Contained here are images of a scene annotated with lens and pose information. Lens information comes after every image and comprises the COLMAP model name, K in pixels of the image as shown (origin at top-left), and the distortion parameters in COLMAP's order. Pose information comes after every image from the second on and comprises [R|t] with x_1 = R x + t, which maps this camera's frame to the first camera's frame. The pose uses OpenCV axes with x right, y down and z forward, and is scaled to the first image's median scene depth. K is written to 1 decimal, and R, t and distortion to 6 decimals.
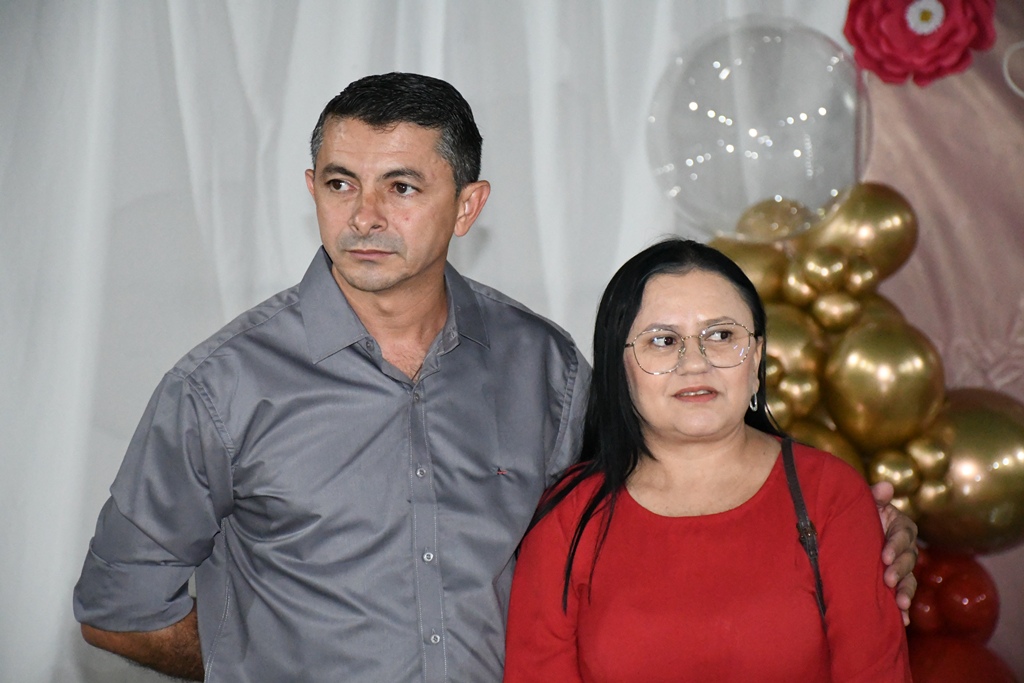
lens RADIAL K [[3786.7, 0, 512.0], [0, 3786.7, 341.5], [0, 0, 1]] dist [-0.003479, 23.156621]
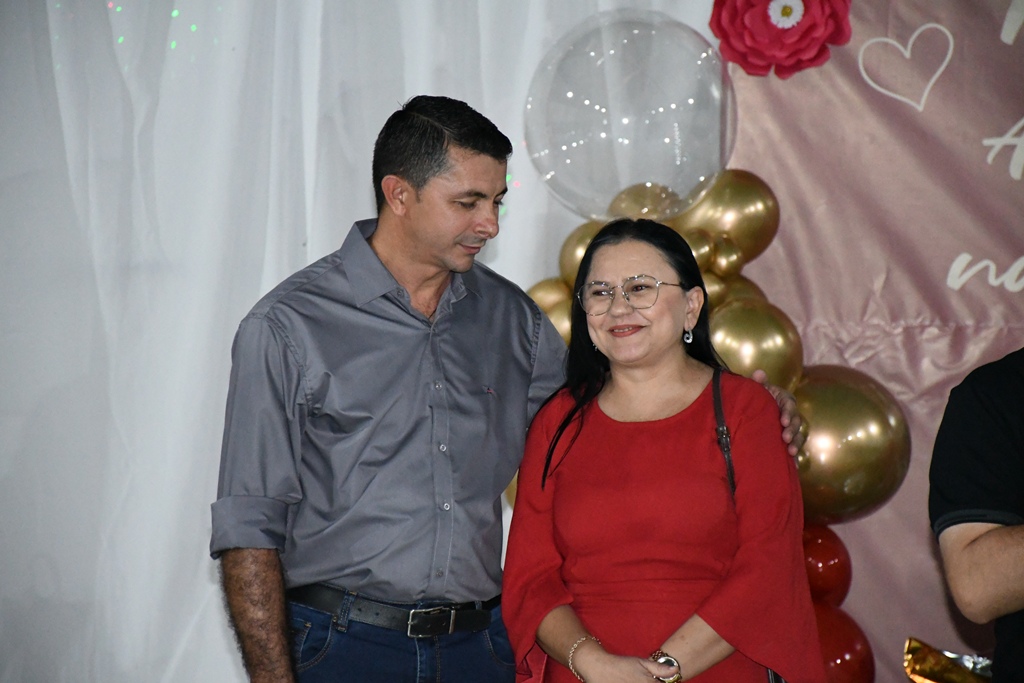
lens RADIAL K [[5108.9, 0, 512.0], [0, 5108.9, 341.5], [0, 0, 1]] dist [0.276562, -2.040595]
pose [[0.998109, 0.009667, 0.060700, -0.052605], [-0.009418, 0.999946, -0.004384, 0.012489], [-0.060739, 0.003804, 0.998146, -0.407773]]
